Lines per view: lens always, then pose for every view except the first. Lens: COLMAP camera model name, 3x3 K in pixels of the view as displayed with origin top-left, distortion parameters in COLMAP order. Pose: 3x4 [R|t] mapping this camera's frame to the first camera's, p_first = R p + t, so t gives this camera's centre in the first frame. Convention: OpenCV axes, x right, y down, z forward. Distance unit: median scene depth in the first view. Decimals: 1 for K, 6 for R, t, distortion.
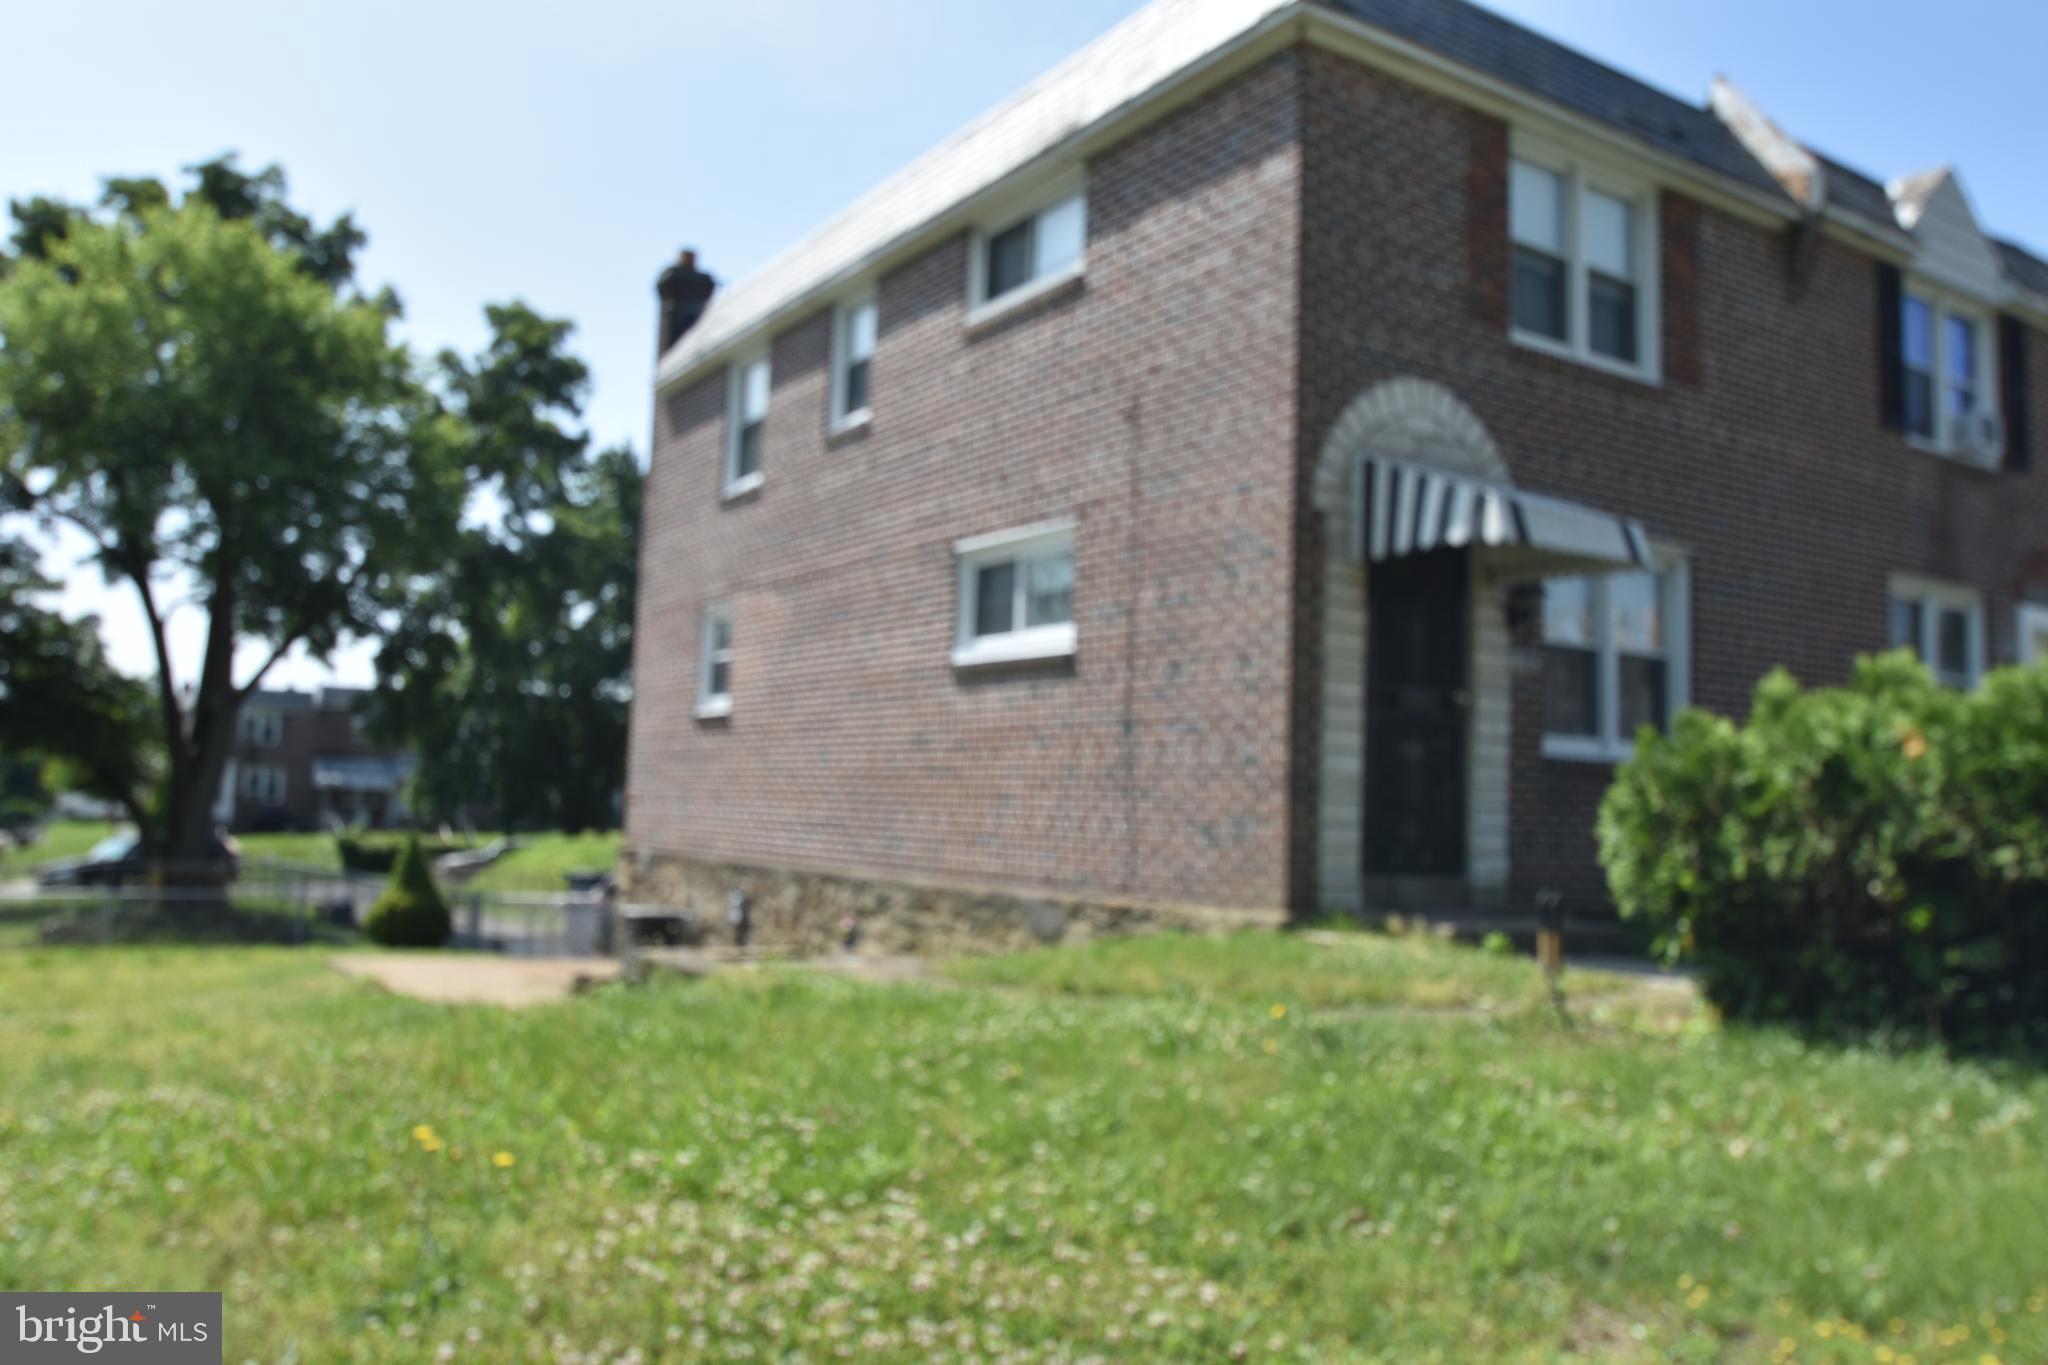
lens RADIAL K [[1563.2, 0, 1024.3], [0, 1563.2, 678.8], [0, 0, 1]] dist [-0.036235, -0.002943]
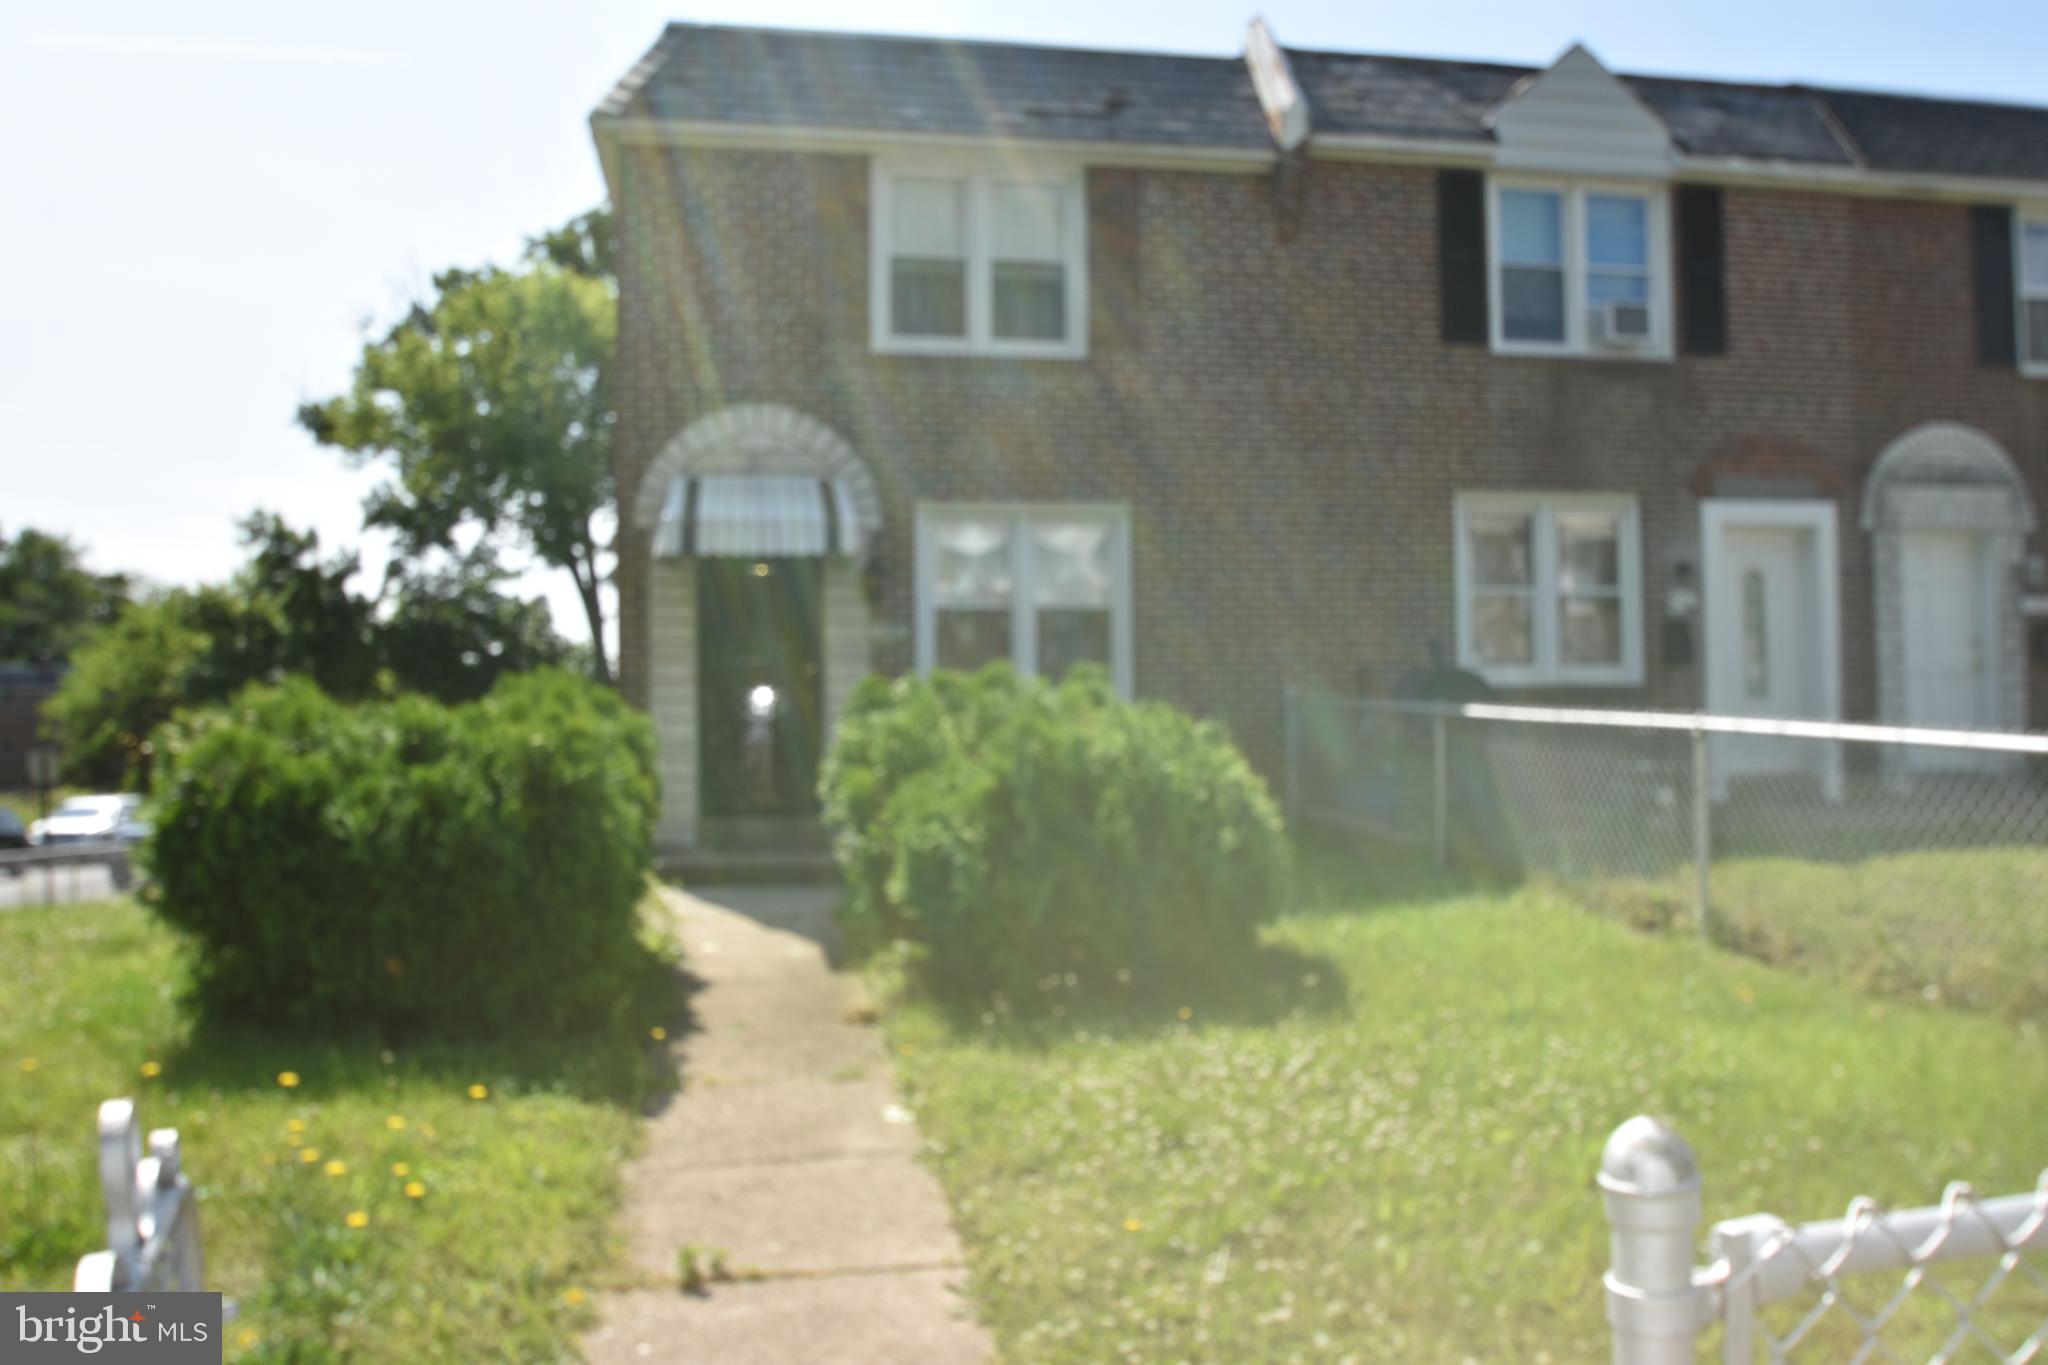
lens RADIAL K [[1563.2, 0, 1023.0], [0, 1563.2, 682.4], [0, 0, 1]] dist [-0.036235, -0.002943]
pose [[0.920165, -0.049205, -0.388427, 0.745886], [0.074461, 0.995958, 0.050228, -0.020068], [0.384385, -0.075141, 0.920110, -0.029662]]
